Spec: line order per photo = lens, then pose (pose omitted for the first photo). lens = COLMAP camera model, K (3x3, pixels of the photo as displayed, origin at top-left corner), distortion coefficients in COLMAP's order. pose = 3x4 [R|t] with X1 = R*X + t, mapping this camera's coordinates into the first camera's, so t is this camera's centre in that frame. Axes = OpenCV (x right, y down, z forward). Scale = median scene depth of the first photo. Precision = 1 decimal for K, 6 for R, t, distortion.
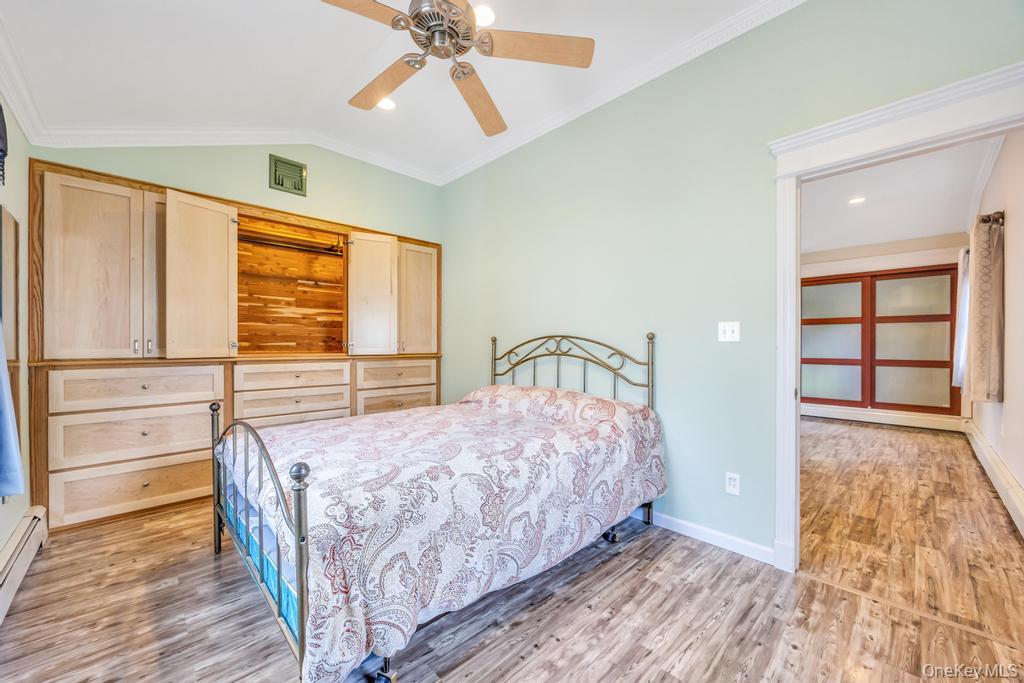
lens RADIAL K [[394.4, 0, 512.9], [0, 394.4, 343.7], [0, 0, 1]] dist [-0.003453, 0.000241]
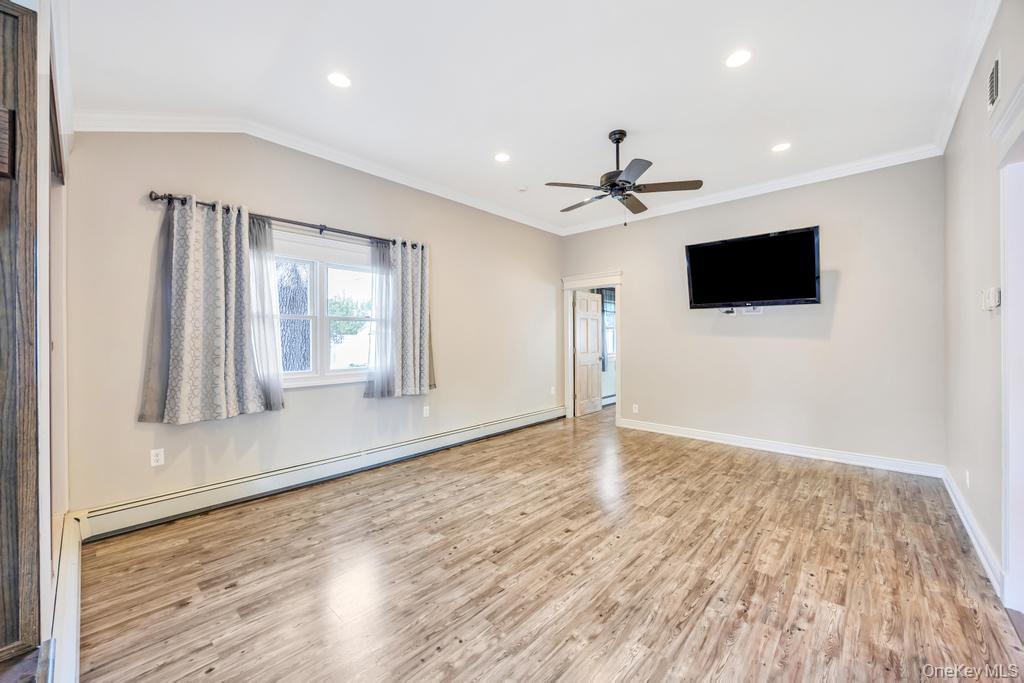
lens RADIAL K [[392.2, 0, 515.2], [0, 392.2, 343.6], [0, 0, 1]] dist [-0.003633, -0.000229]
pose [[-0.998060, 0.002427, -0.062214, 0.661342], [0.001752, 0.999939, 0.010902, -0.016011], [0.062237, 0.010772, -0.998003, 1.517451]]
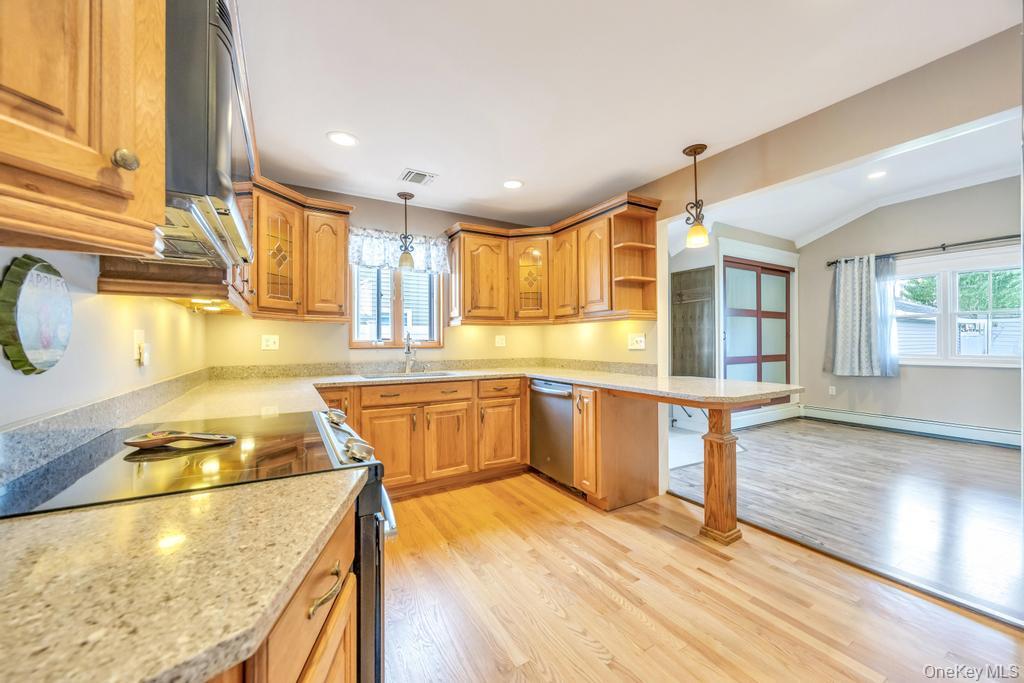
lens RADIAL K [[392.8, 0, 511.4], [0, 392.8, 339.6], [0, 0, 1]] dist [-0.004186, -0.000247]
pose [[0.238747, 0.002336, 0.971079, -0.164011], [0.006310, 0.999972, -0.003957, 0.001454], [-0.971061, 0.007073, 0.238726, 1.562879]]
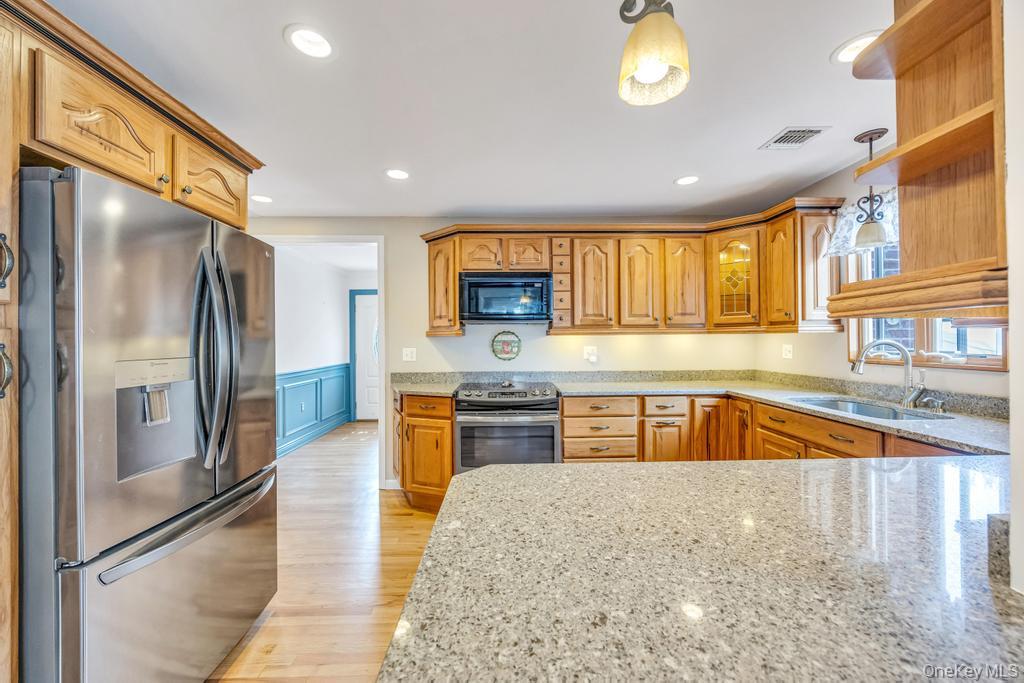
lens RADIAL K [[392.9, 0, 515.2], [0, 392.9, 337.9], [0, 0, 1]] dist [-0.001808, -0.000089]
pose [[0.739108, -0.012853, -0.673464, 0.430892], [0.007821, 0.999914, -0.010500, -0.017644], [0.673541, 0.002493, 0.739145, 1.304874]]
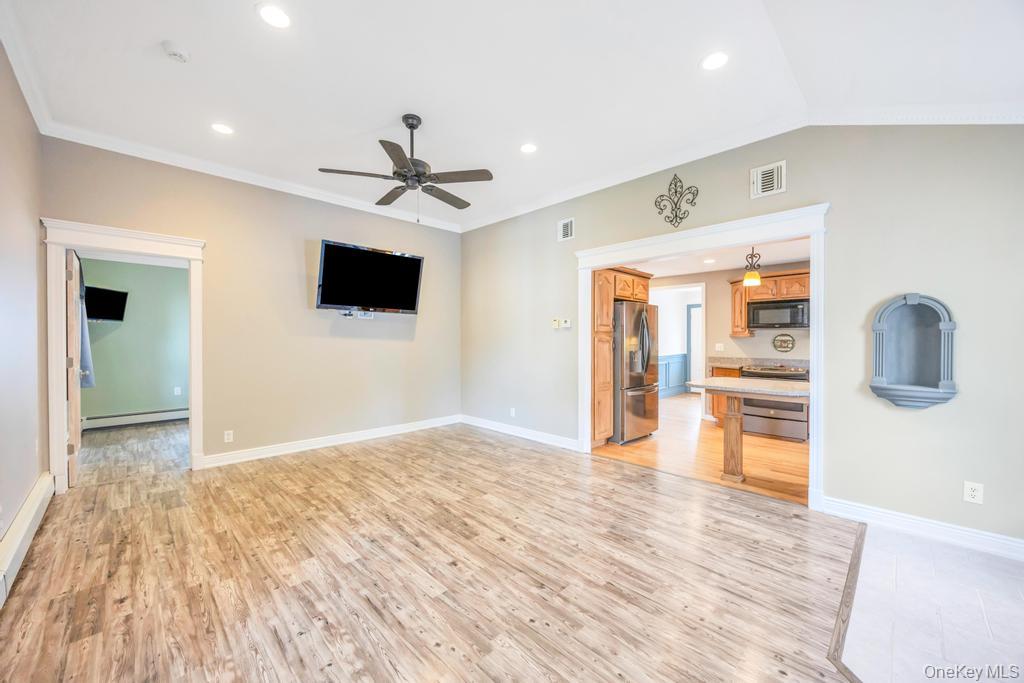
lens RADIAL K [[392.8, 0, 511.4], [0, 392.8, 339.6], [0, 0, 1]] dist [-0.004186, -0.000247]
pose [[0.009106, 0.000305, -0.999958, 1.059654], [-0.001826, 0.999998, 0.000289, -0.020166], [0.999957, 0.001823, 0.009107, 1.022006]]
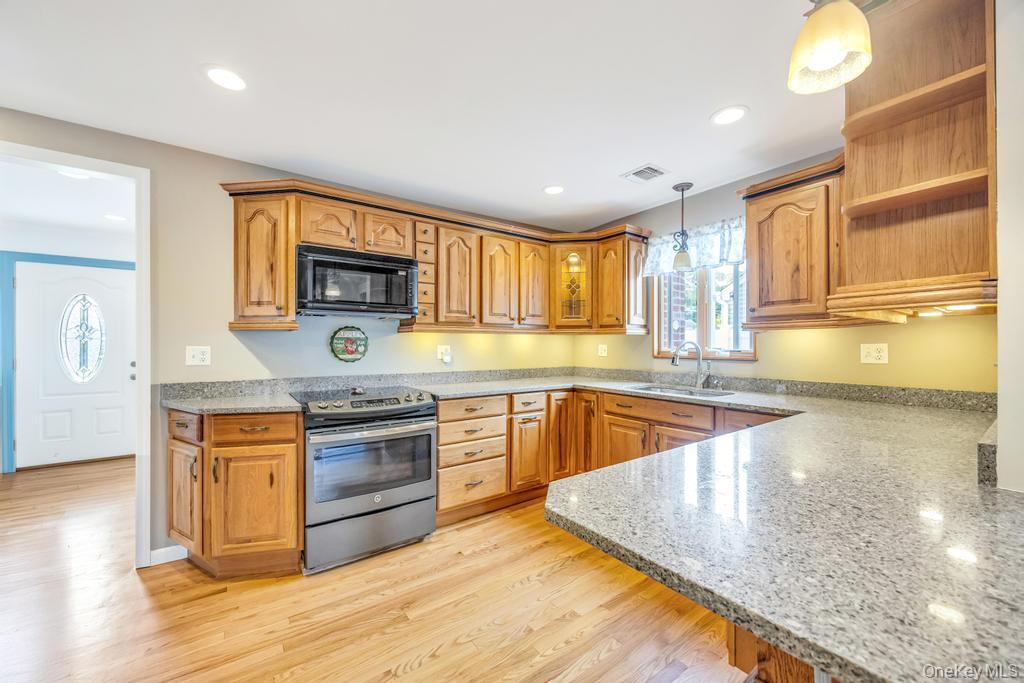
lens RADIAL K [[392.2, 0, 515.2], [0, 392.2, 343.6], [0, 0, 1]] dist [-0.003633, -0.000229]
pose [[0.990117, -0.002313, -0.140221, 0.267413], [0.001638, 0.999987, -0.004929, -0.008729], [0.140231, 0.004651, 0.990108, 1.282826]]
